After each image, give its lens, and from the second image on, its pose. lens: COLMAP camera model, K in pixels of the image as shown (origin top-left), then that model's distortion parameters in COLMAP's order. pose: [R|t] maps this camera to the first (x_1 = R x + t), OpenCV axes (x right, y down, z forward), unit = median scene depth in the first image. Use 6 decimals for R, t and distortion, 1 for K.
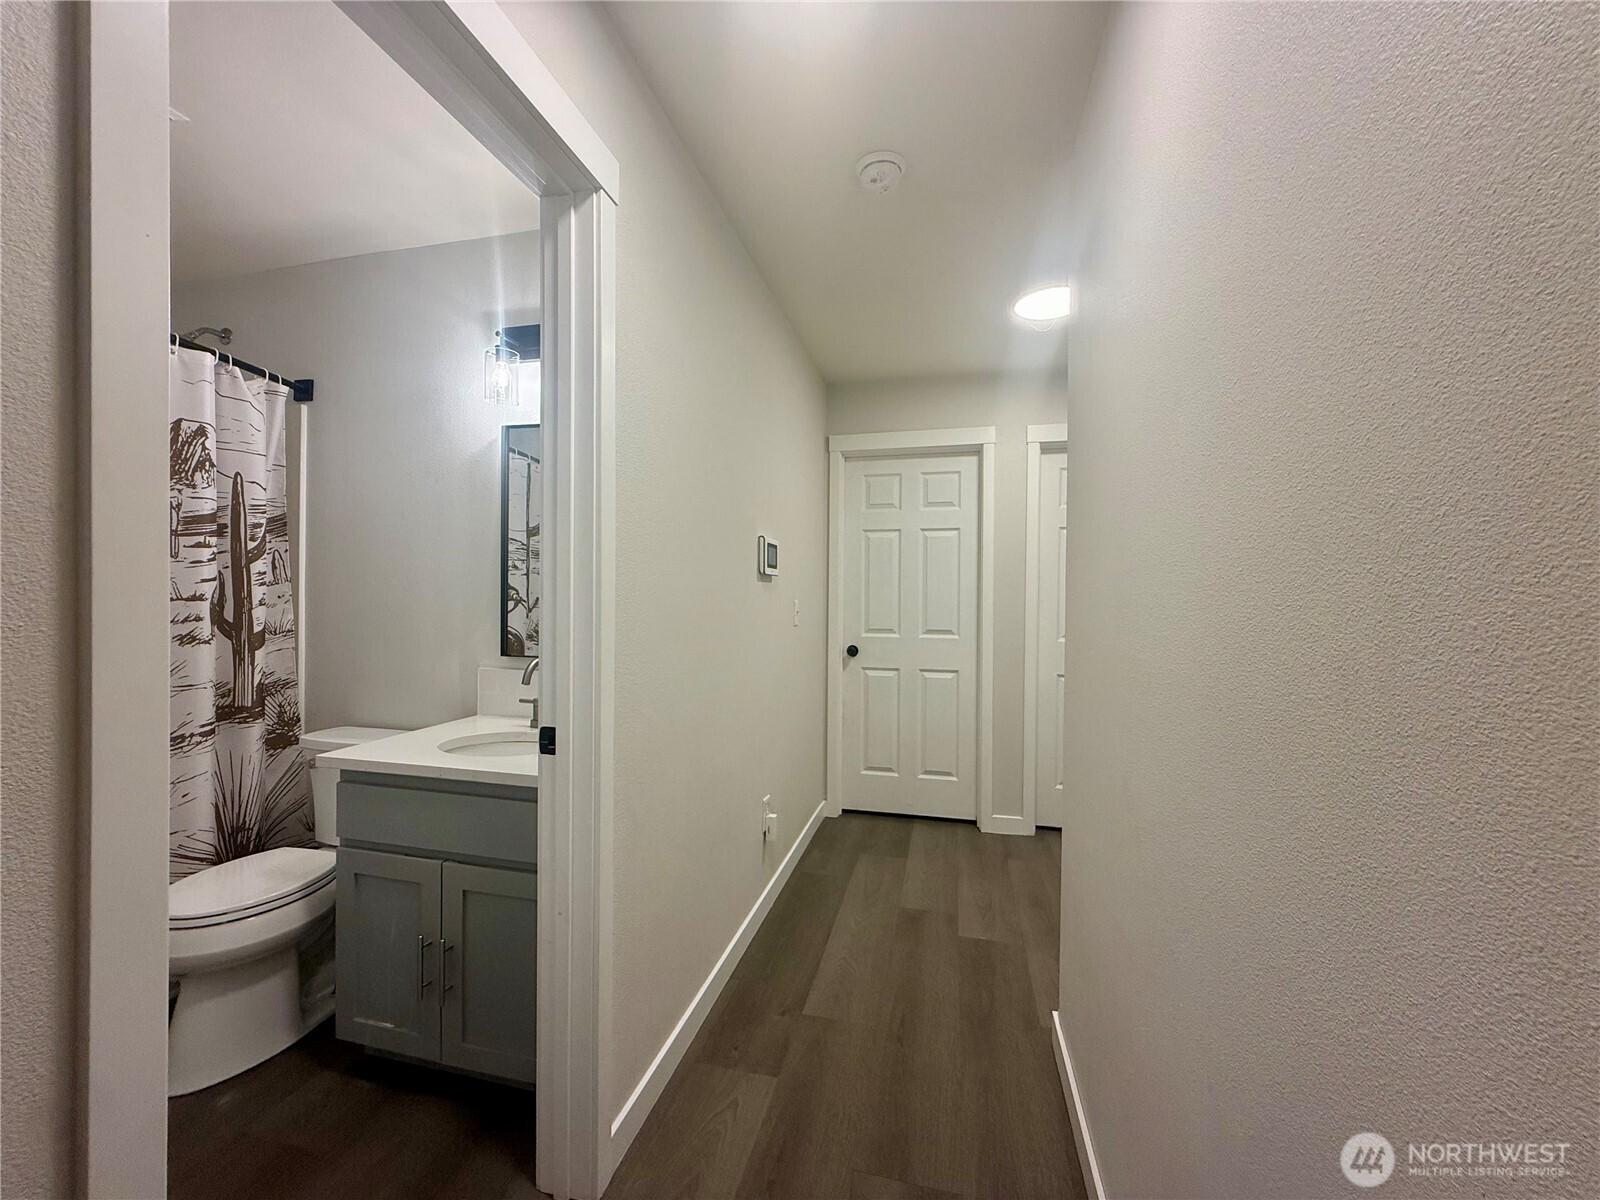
lens RADIAL K [[635.3, 0, 791.5], [0, 635.3, 602.2], [0, 0, 1]] dist [-0.003525, 0.000323]
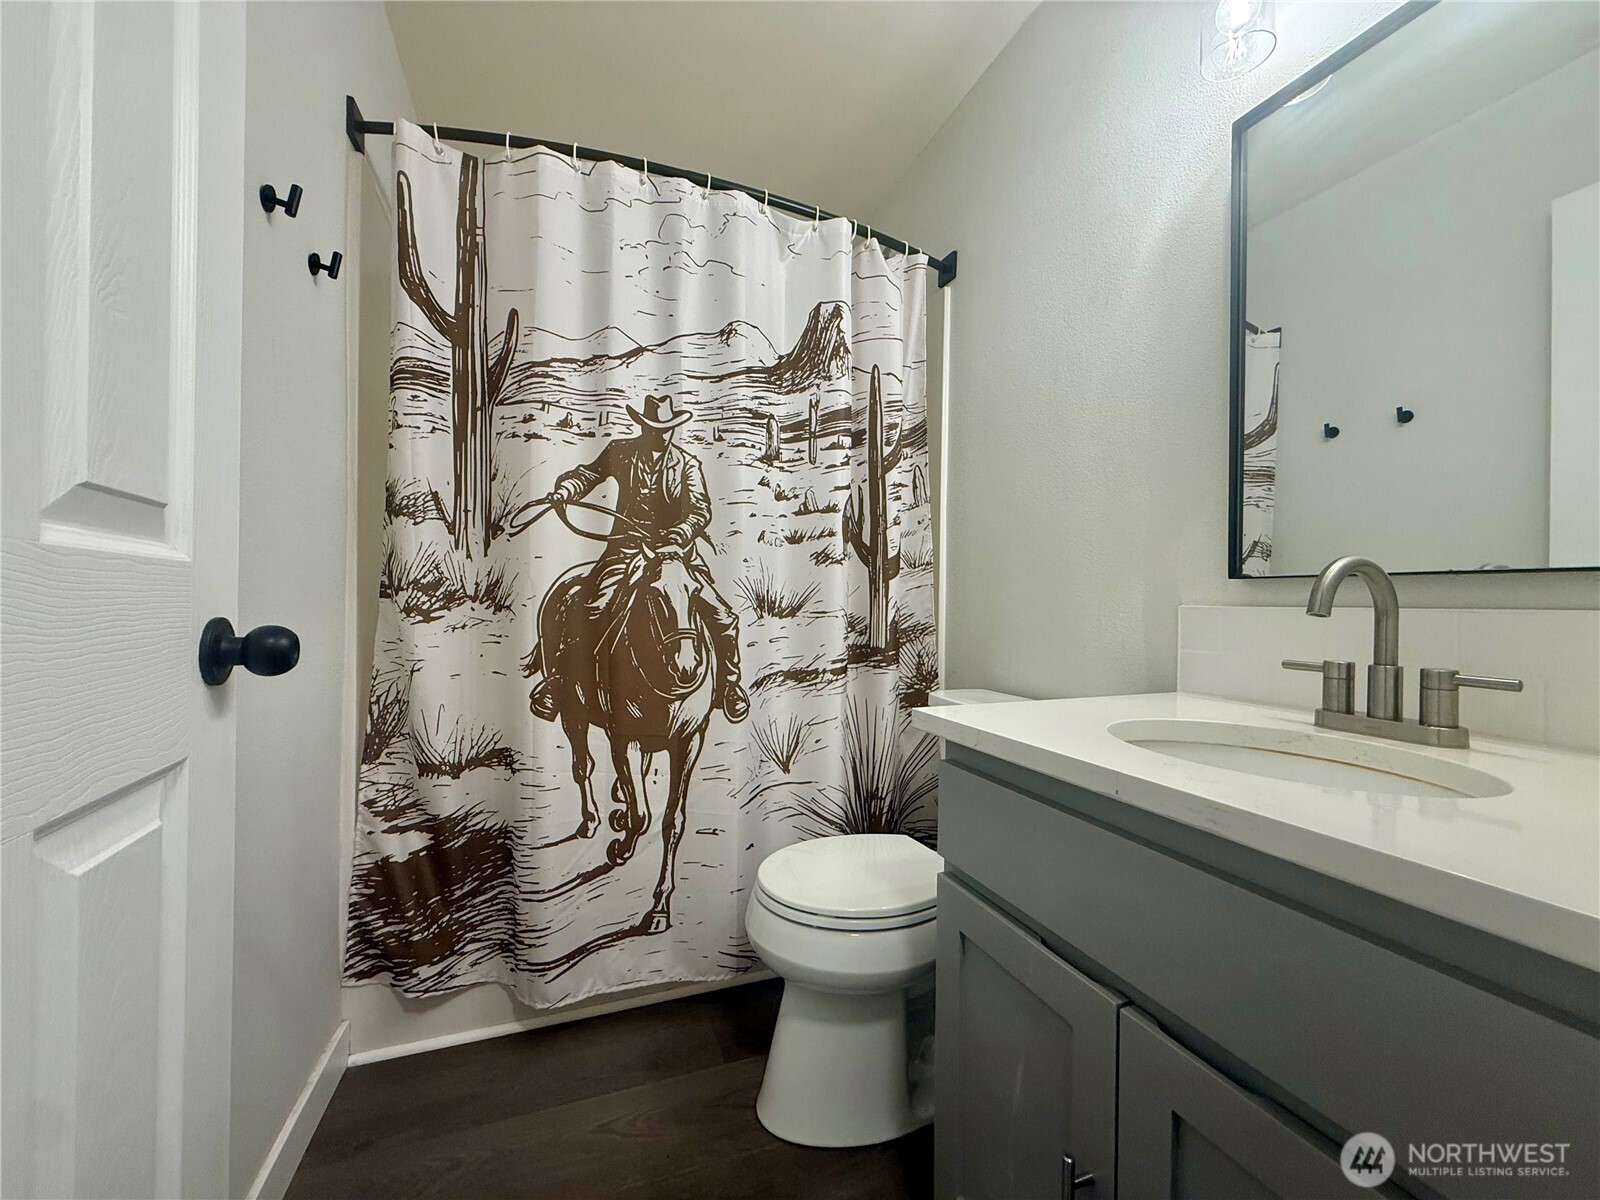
lens RADIAL K [[635.3, 0, 798.7], [0, 635.3, 596.9], [0, 0, 1]] dist [-0.003525, 0.000323]
pose [[0.576828, -0.007123, -0.816835, -0.250929], [-0.016275, 0.999663, -0.020210, 0.118705], [0.816704, 0.024951, 0.576518, 0.442988]]
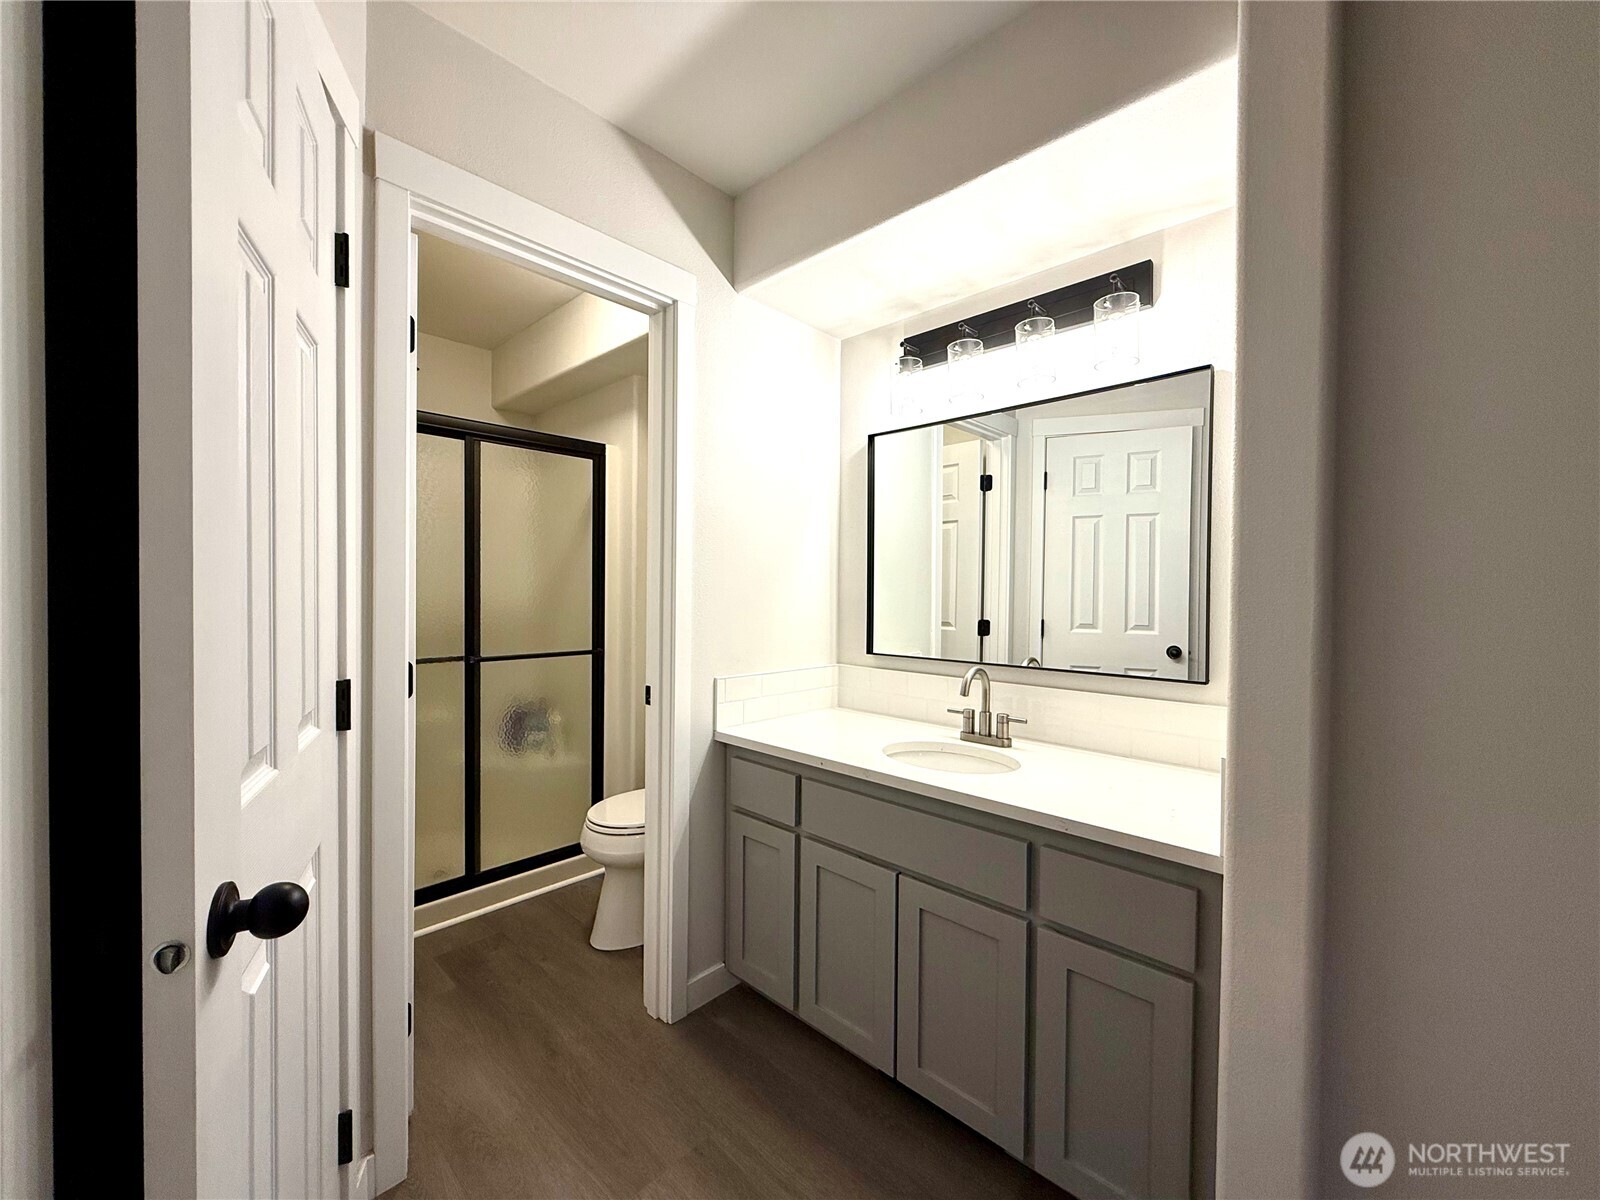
lens RADIAL K [[635.3, 0, 815.0], [0, 635.3, 599.6], [0, 0, 1]] dist [-0.003525, 0.000323]
pose [[0.889583, 0.002131, -0.456769, -0.166277], [-0.008604, 0.999890, -0.012092, -0.001348], [0.456693, 0.014687, 0.889503, 0.050873]]
